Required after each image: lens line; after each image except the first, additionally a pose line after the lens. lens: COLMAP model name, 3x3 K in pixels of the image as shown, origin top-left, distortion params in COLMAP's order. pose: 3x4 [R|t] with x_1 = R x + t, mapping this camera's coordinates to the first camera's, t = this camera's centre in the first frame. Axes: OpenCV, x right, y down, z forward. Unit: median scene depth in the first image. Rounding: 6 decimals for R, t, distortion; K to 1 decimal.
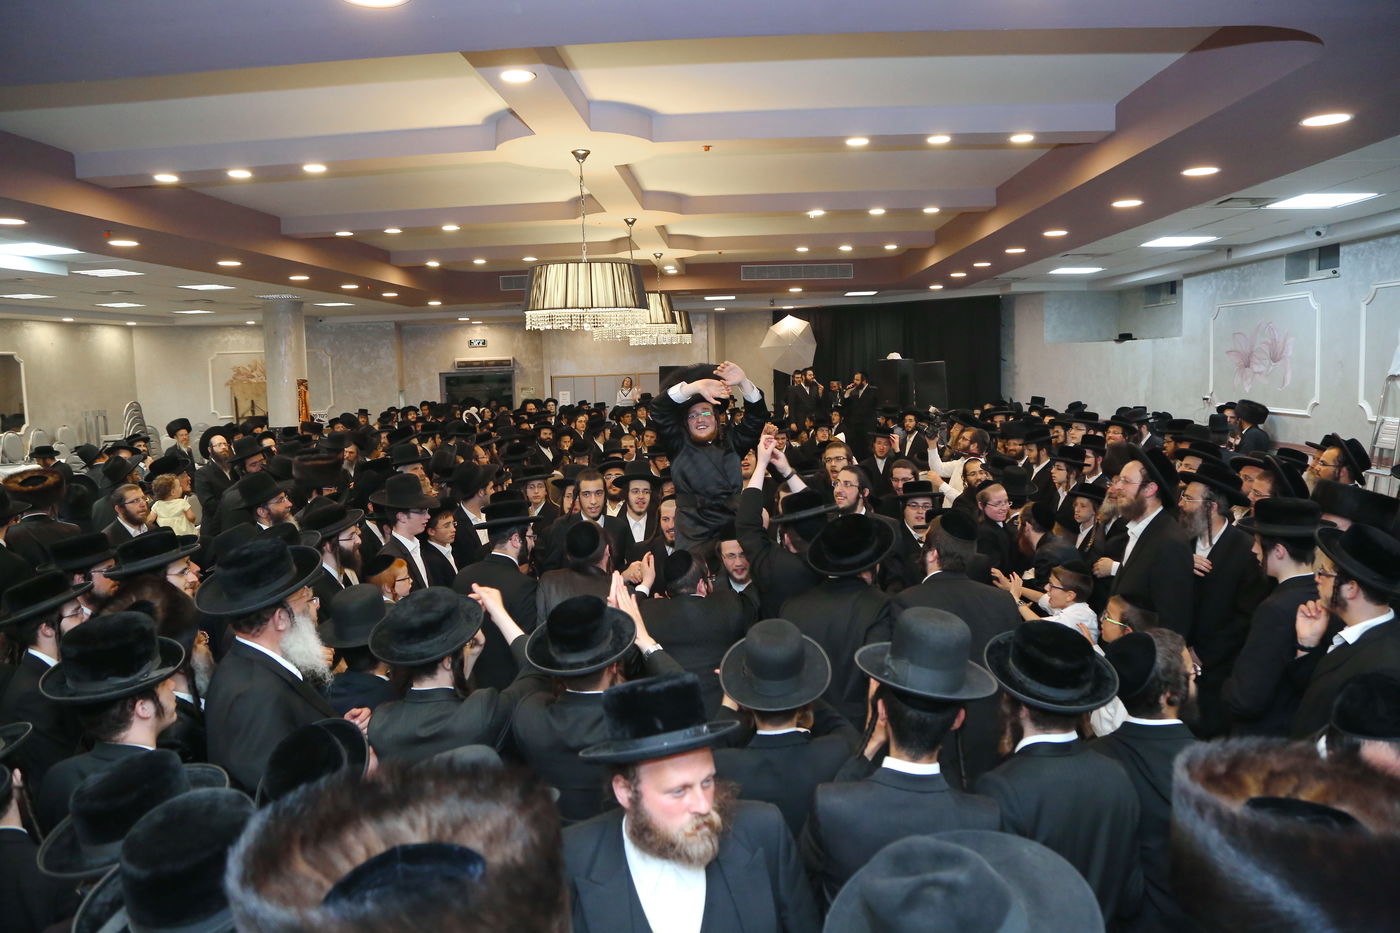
lens RADIAL K [[942.6, 0, 700.0], [0, 942.6, 466.5], [0, 0, 1]] dist [-0.137567, 0.073894]
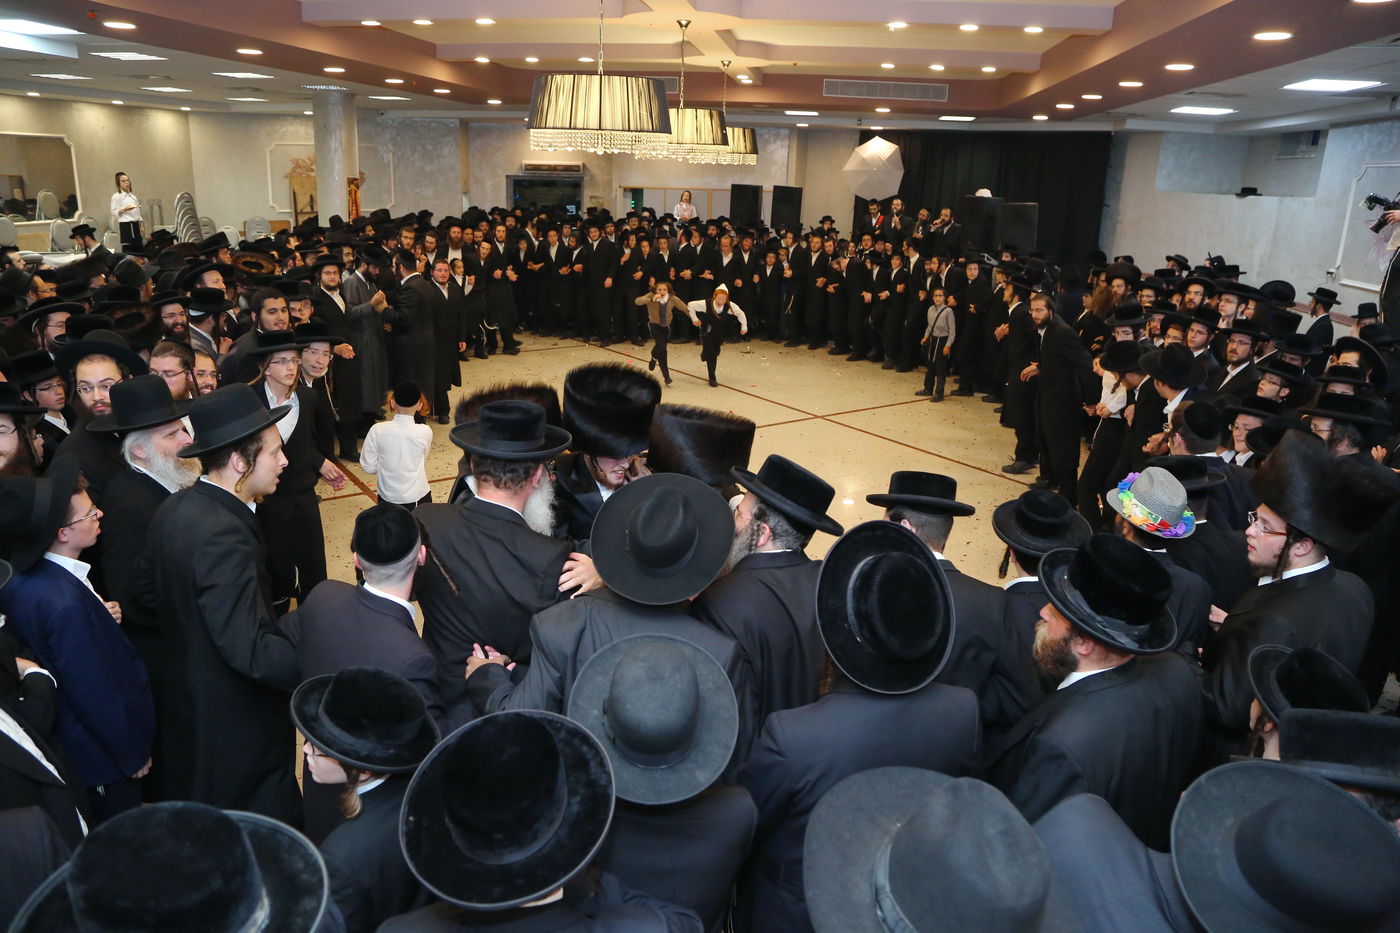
lens RADIAL K [[936.0, 0, 696.4], [0, 936.0, 460.0], [0, 0, 1]] dist [-0.123111, 0.059941]
pose [[0.992450, 0.089251, -0.084125, 0.026999], [-0.071383, 0.978090, 0.195563, -0.016716], [0.099735, -0.188081, 0.977076, 0.047081]]
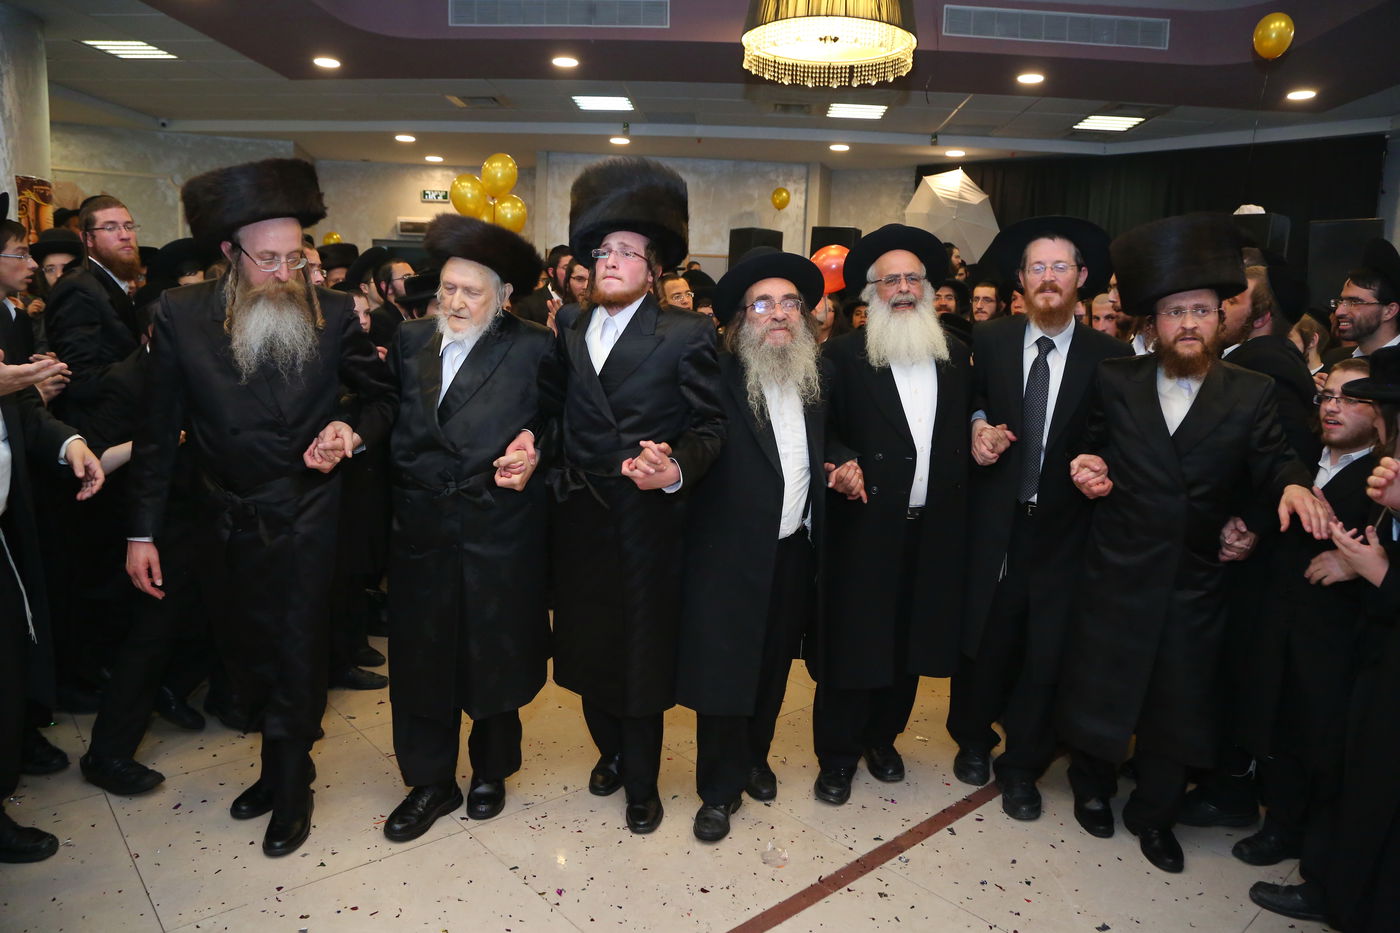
lens RADIAL K [[936.0, 0, 696.4], [0, 936.0, 460.0], [0, 0, 1]] dist [-0.123111, 0.059941]
pose [[0.997472, 0.070945, -0.004092, -0.058986], [-0.070686, 0.996455, 0.045628, 0.007524], [0.007315, -0.045223, 0.998950, 0.476180]]
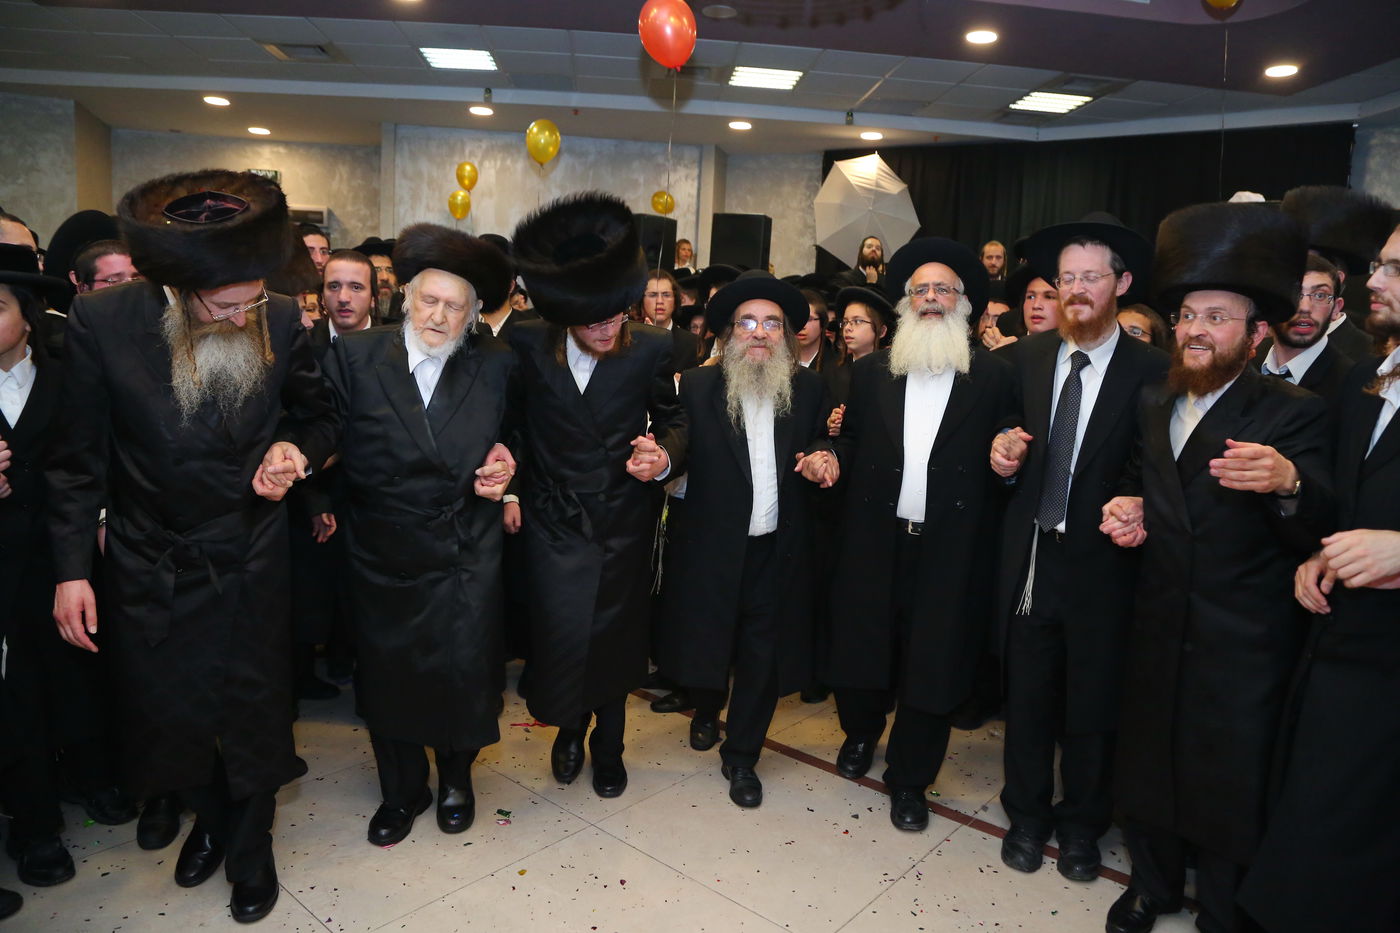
lens RADIAL K [[942.6, 0, 700.0], [0, 942.6, 466.5], [0, 0, 1]] dist [-0.137567, 0.073894]
pose [[0.989220, 0.059952, 0.133605, -0.063494], [-0.065272, 0.997225, 0.035796, -0.001227], [-0.131088, -0.044131, 0.990388, 0.573309]]
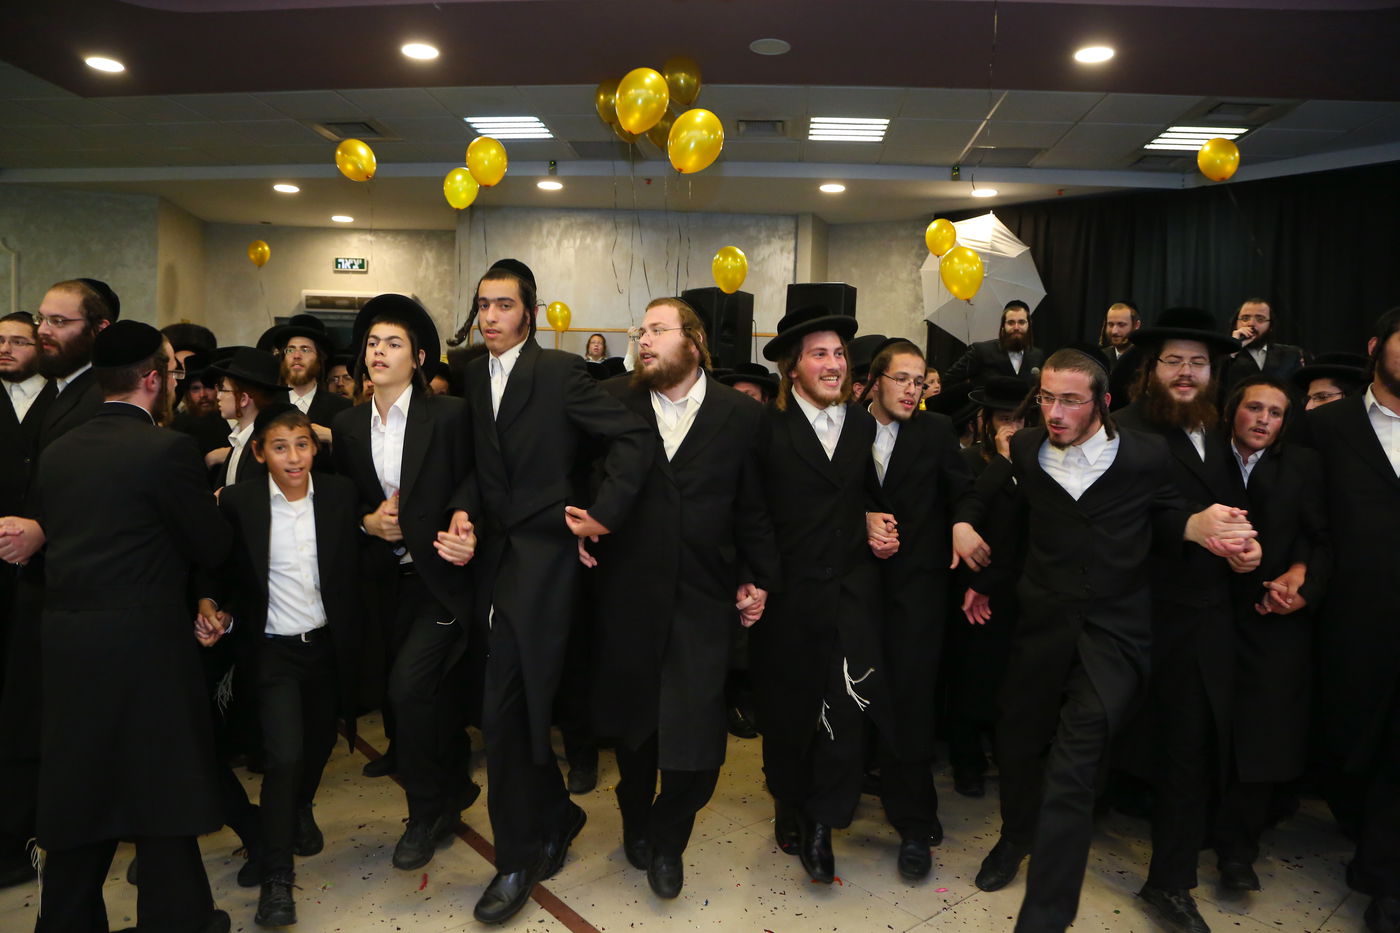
lens RADIAL K [[942.6, 0, 700.0], [0, 942.6, 466.5], [0, 0, 1]] dist [-0.137567, 0.073894]
pose [[0.997140, 0.065337, -0.037998, -0.018647], [-0.066890, 0.996912, -0.041143, -0.014109], [0.035193, 0.043567, 0.998430, 0.639621]]
